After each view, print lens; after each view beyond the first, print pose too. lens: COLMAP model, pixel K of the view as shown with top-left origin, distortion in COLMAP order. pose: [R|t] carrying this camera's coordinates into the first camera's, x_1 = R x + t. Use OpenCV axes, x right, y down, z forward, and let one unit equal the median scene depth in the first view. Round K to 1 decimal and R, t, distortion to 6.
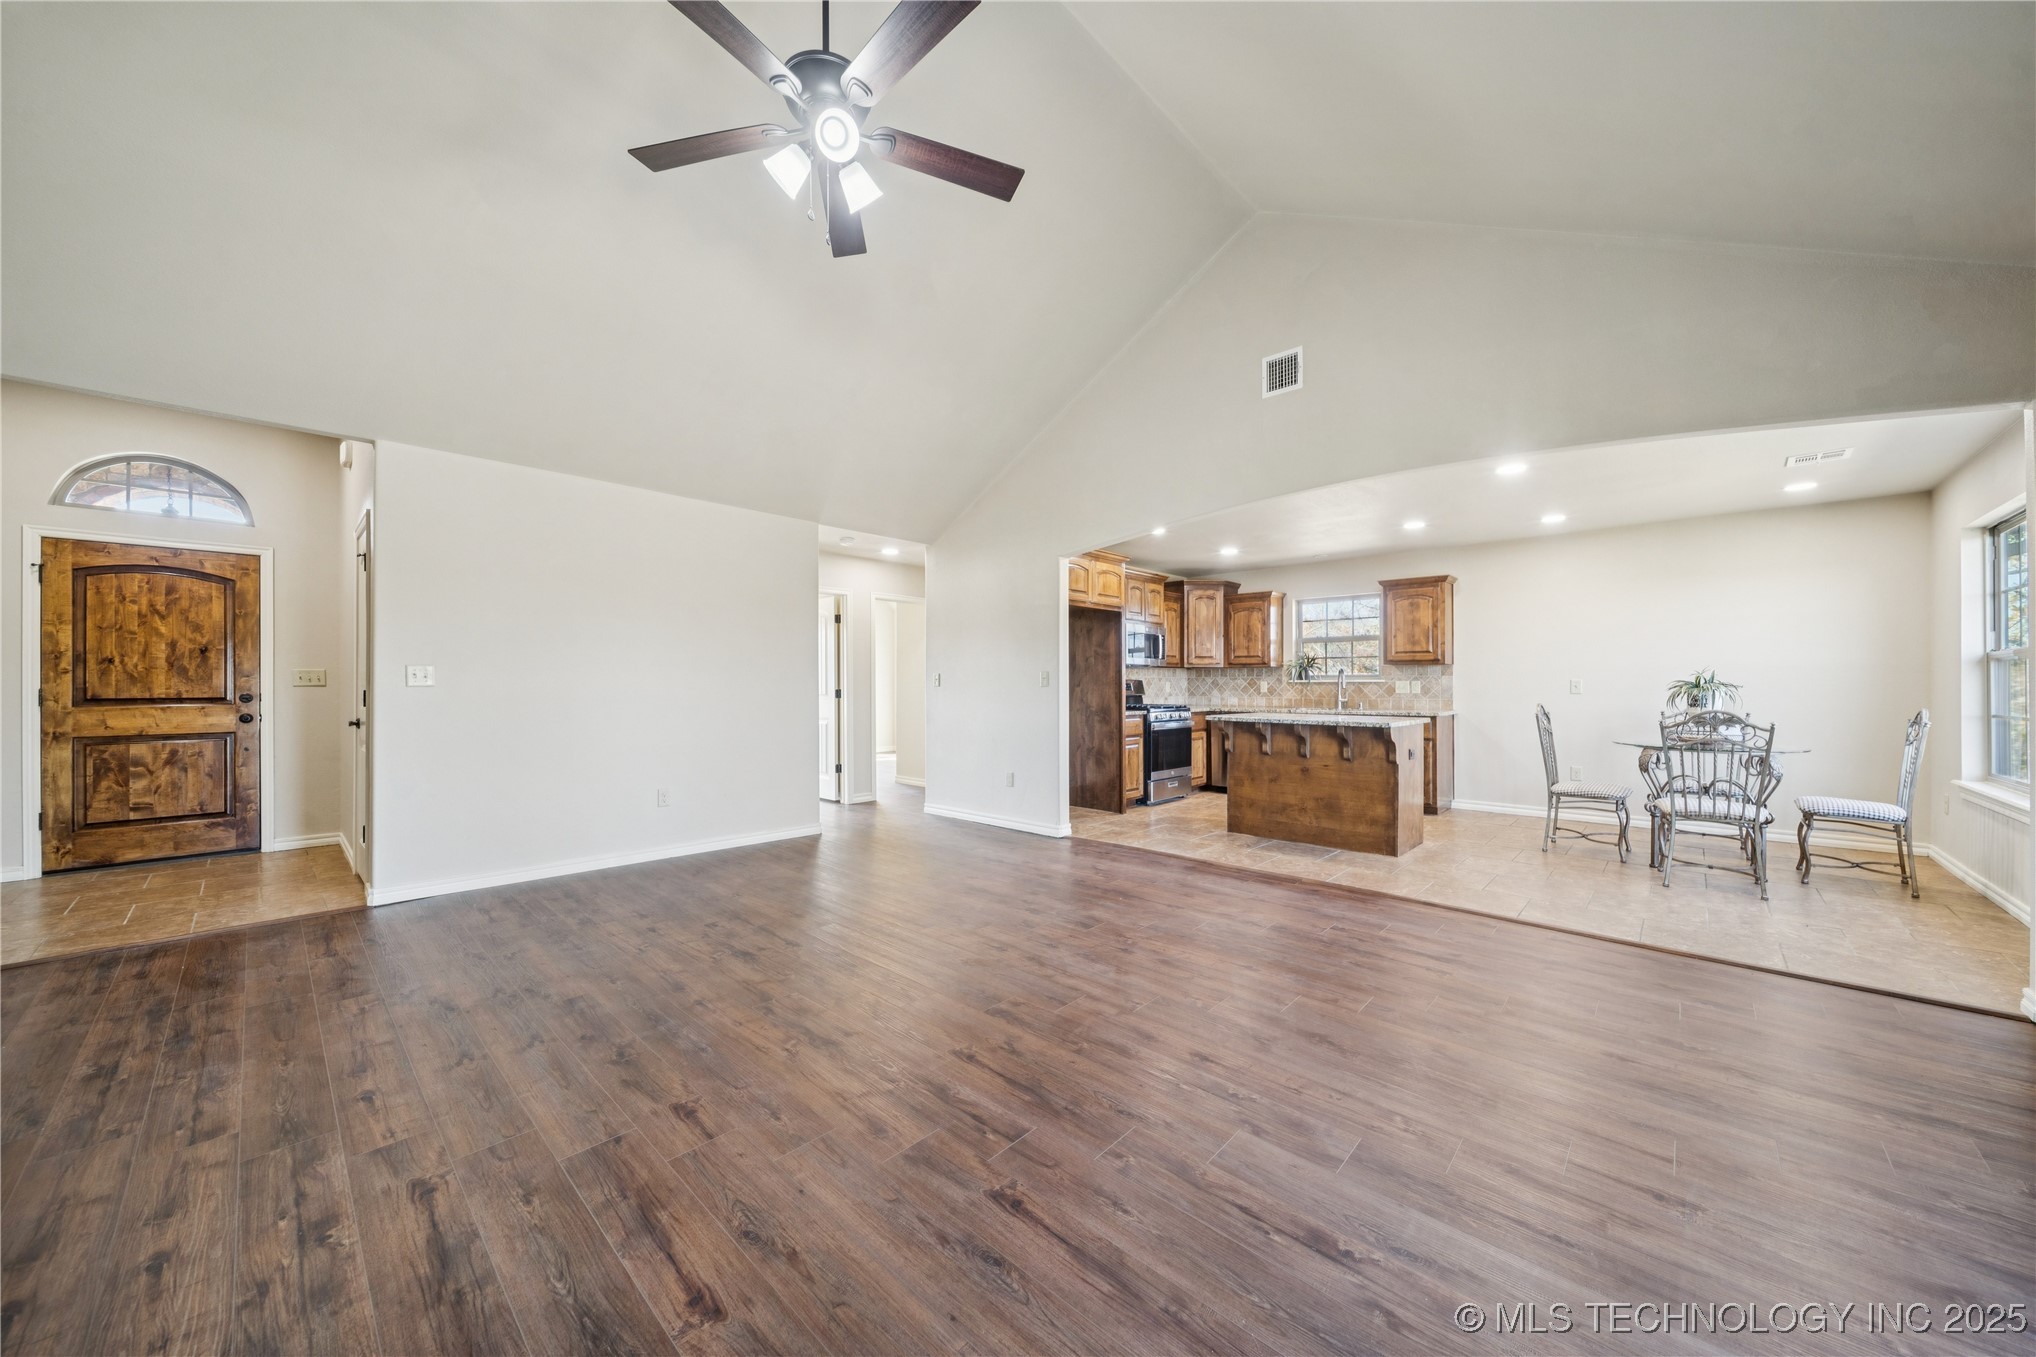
lens RADIAL K [[718.9, 0, 1018.0], [0, 718.9, 677.0], [0, 0, 1]] dist [0.001980, -0.001887]
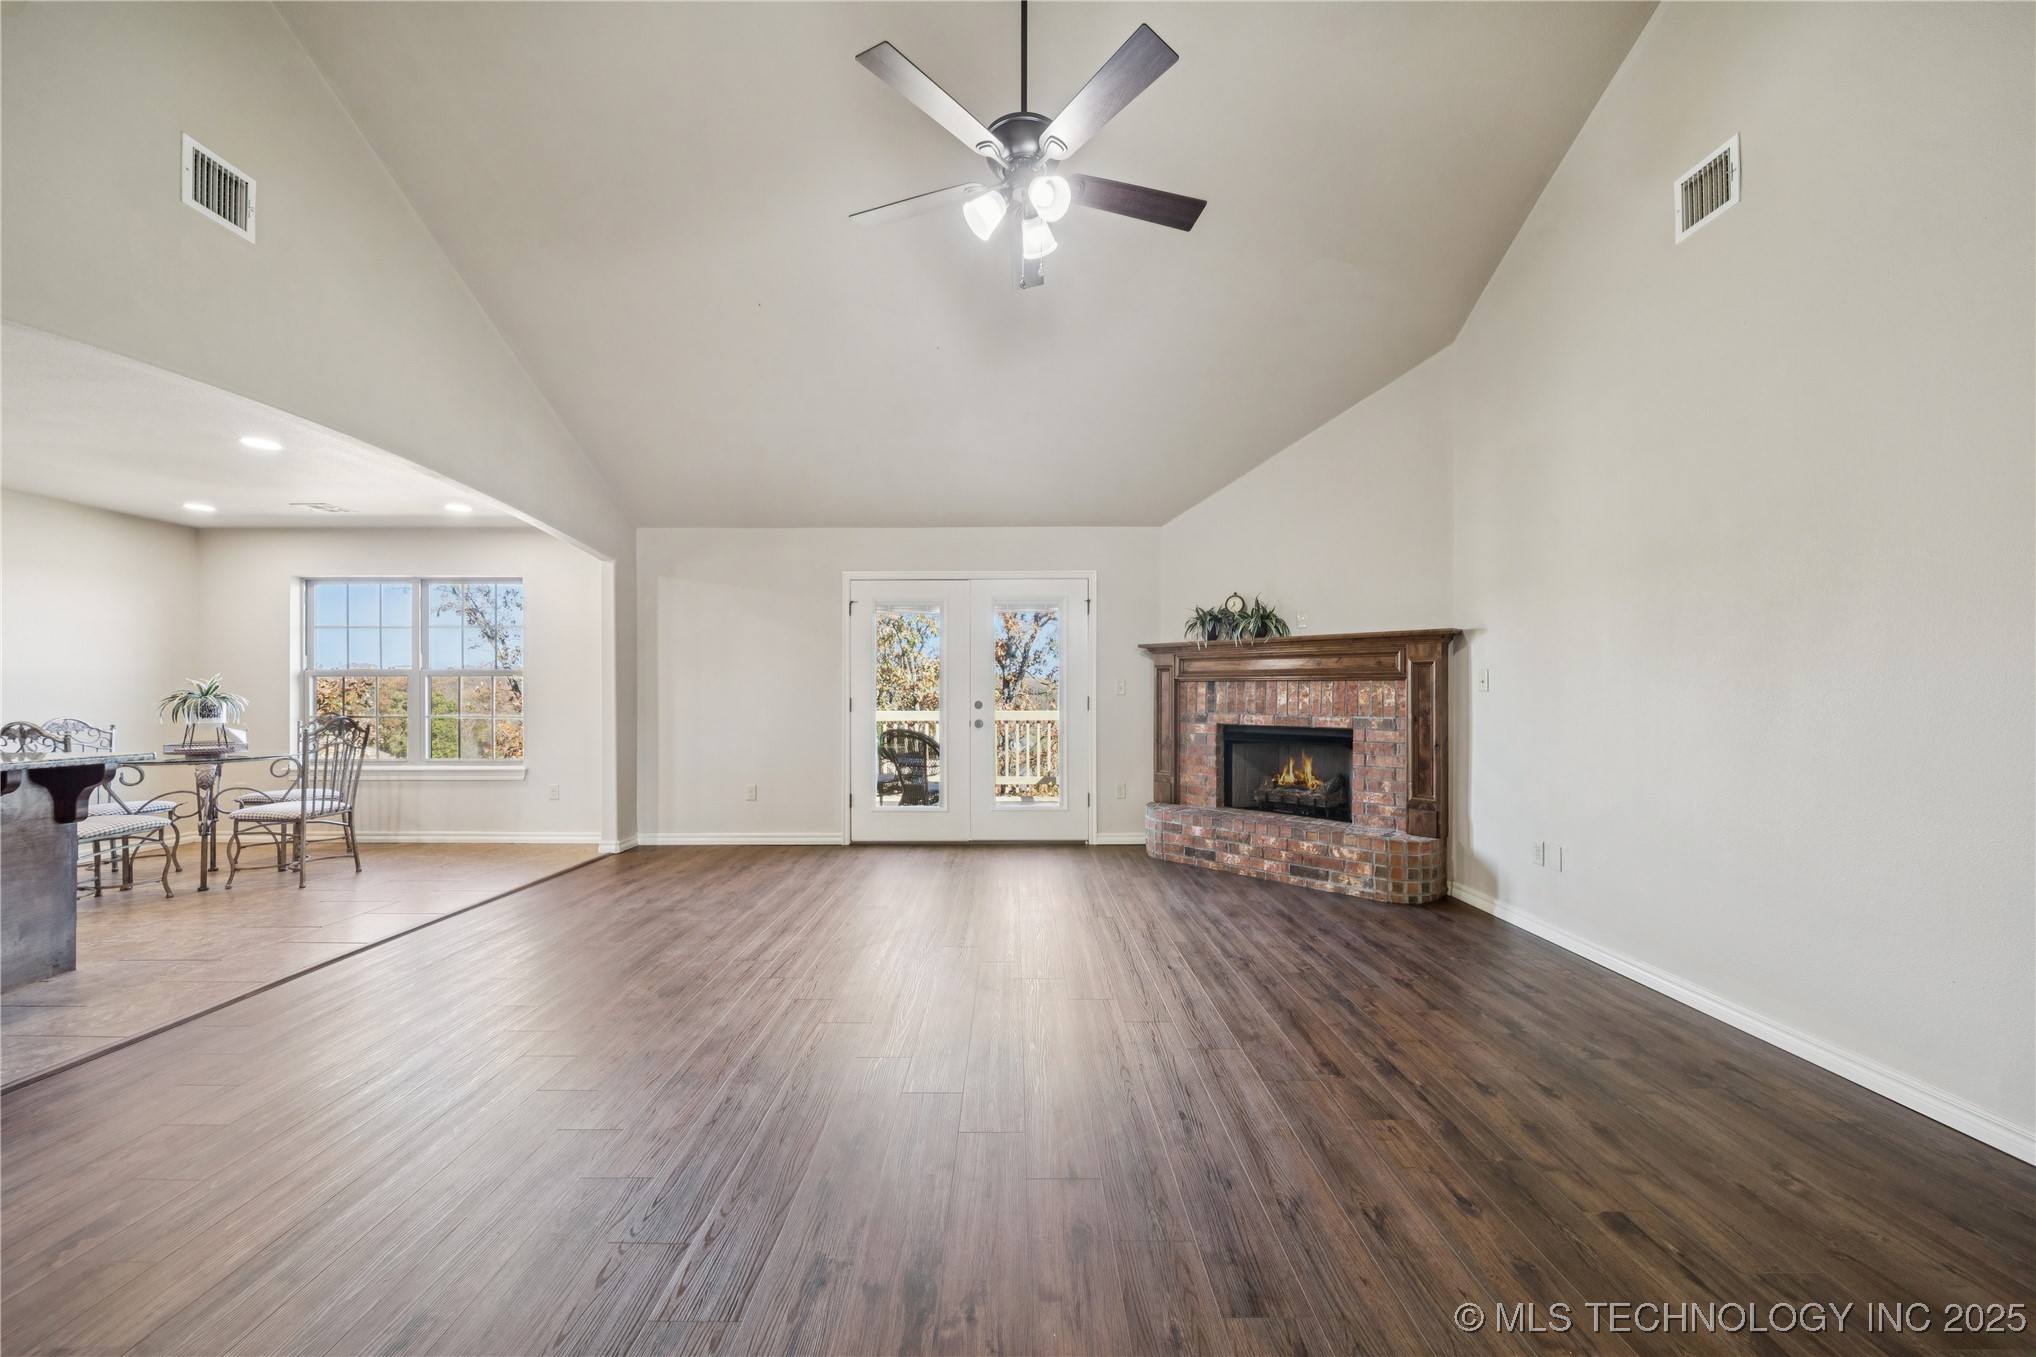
lens RADIAL K [[718.9, 0, 1001.4], [0, 718.9, 697.3], [0, 0, 1]] dist [0.001980, -0.001887]
pose [[-0.672528, -0.006614, 0.740042, -0.348488], [-0.008823, 0.999961, 0.000919, 0.002504], [-0.740019, -0.005911, -0.672560, 0.588539]]
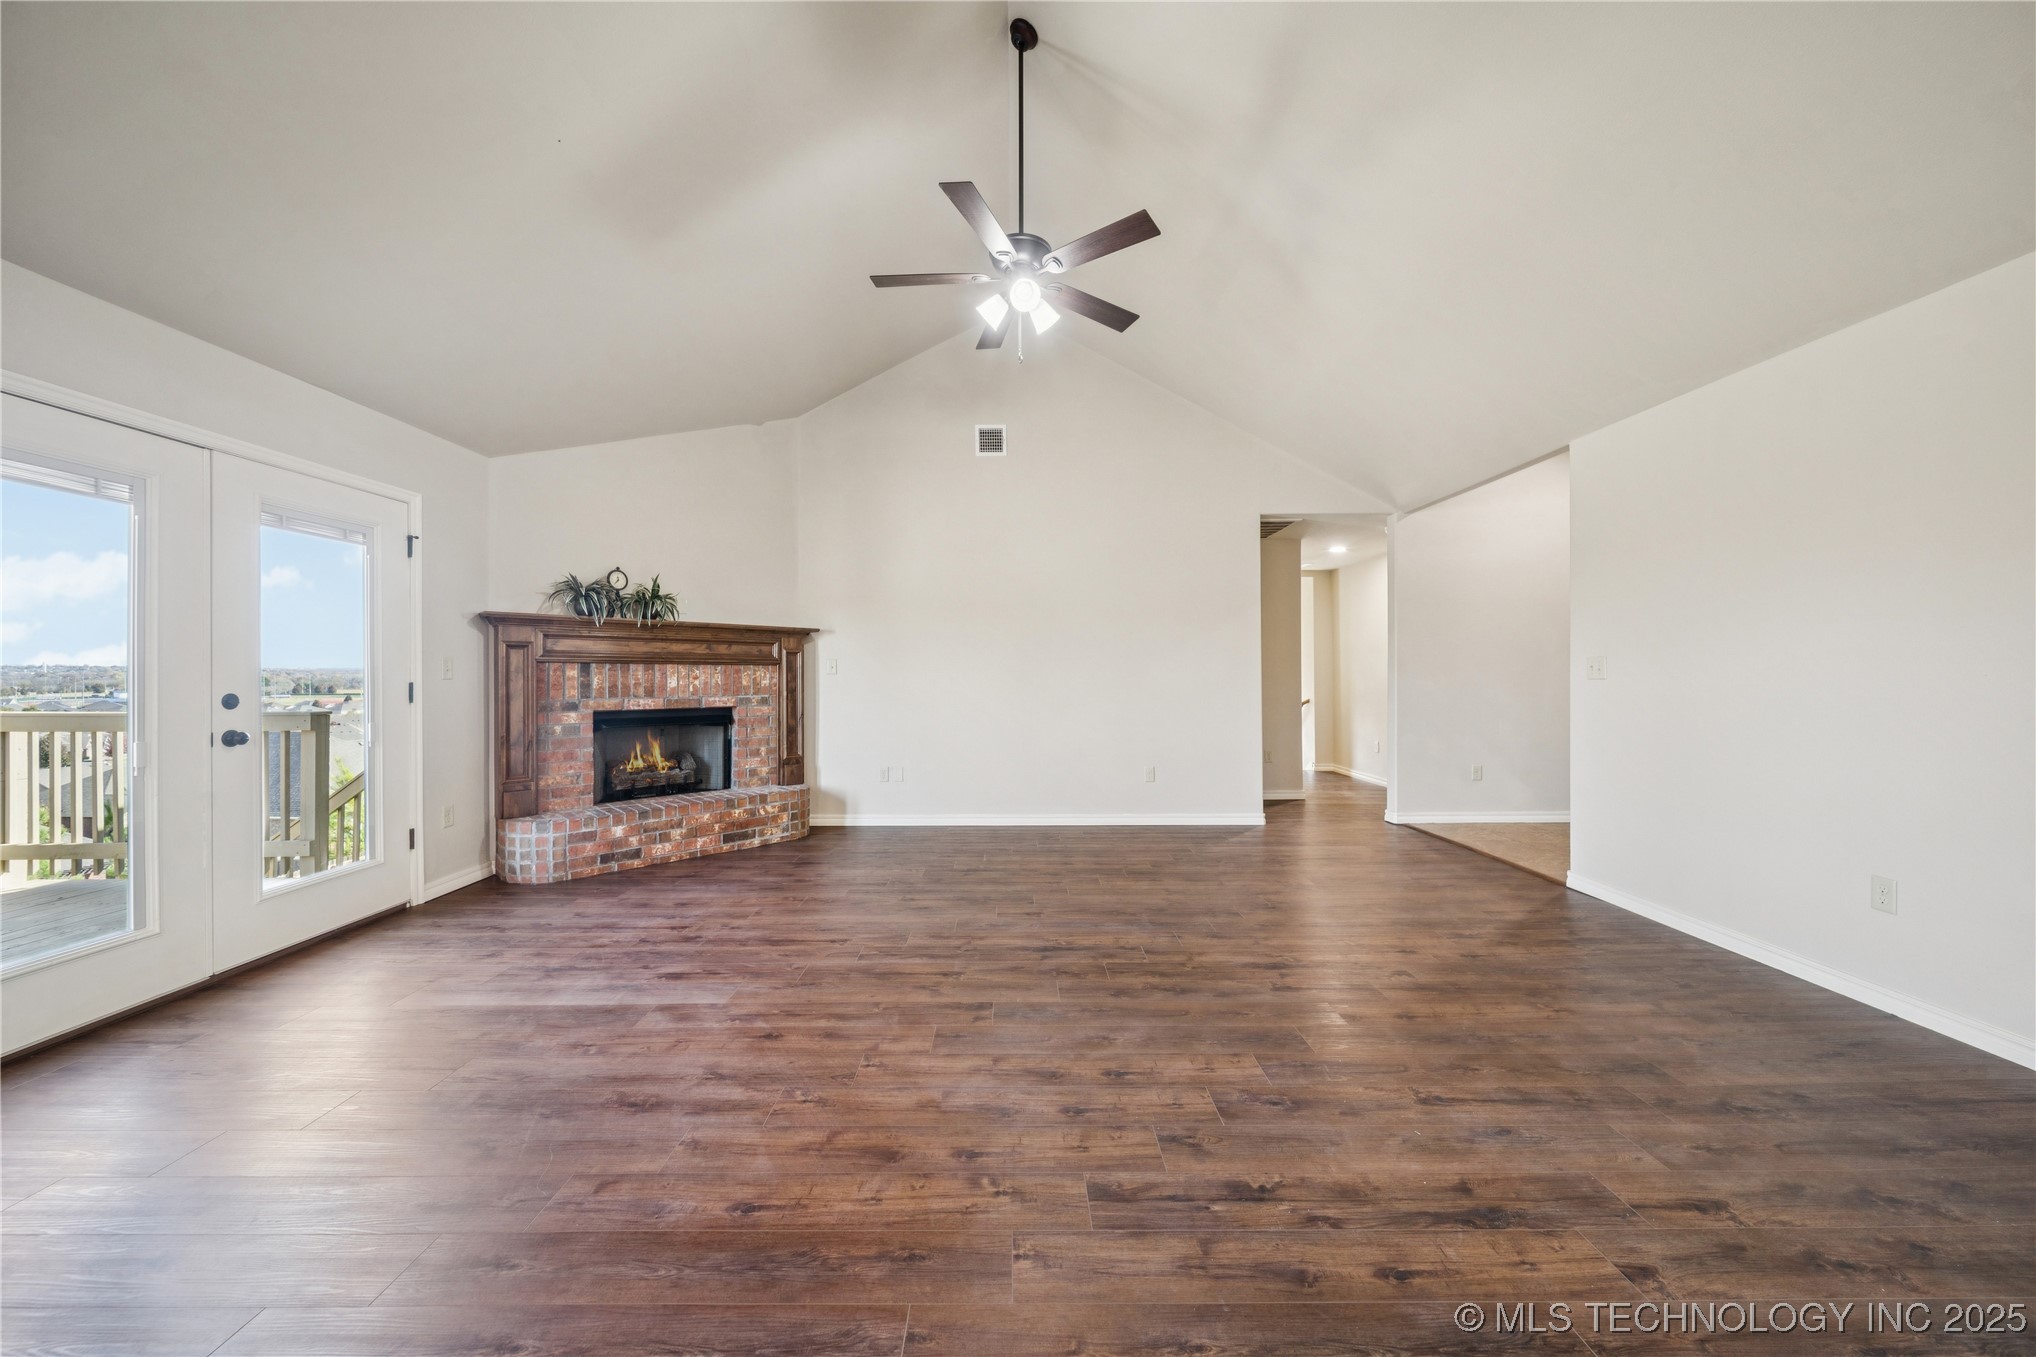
lens RADIAL K [[718.9, 0, 1008.9], [0, 718.9, 671.6], [0, 0, 1]] dist [0.001980, -0.001887]
pose [[-0.733768, -0.003390, -0.679392, 0.237067], [0.006875, 0.999899, -0.012414, 0.003368], [0.679365, -0.013779, -0.733671, 0.666814]]
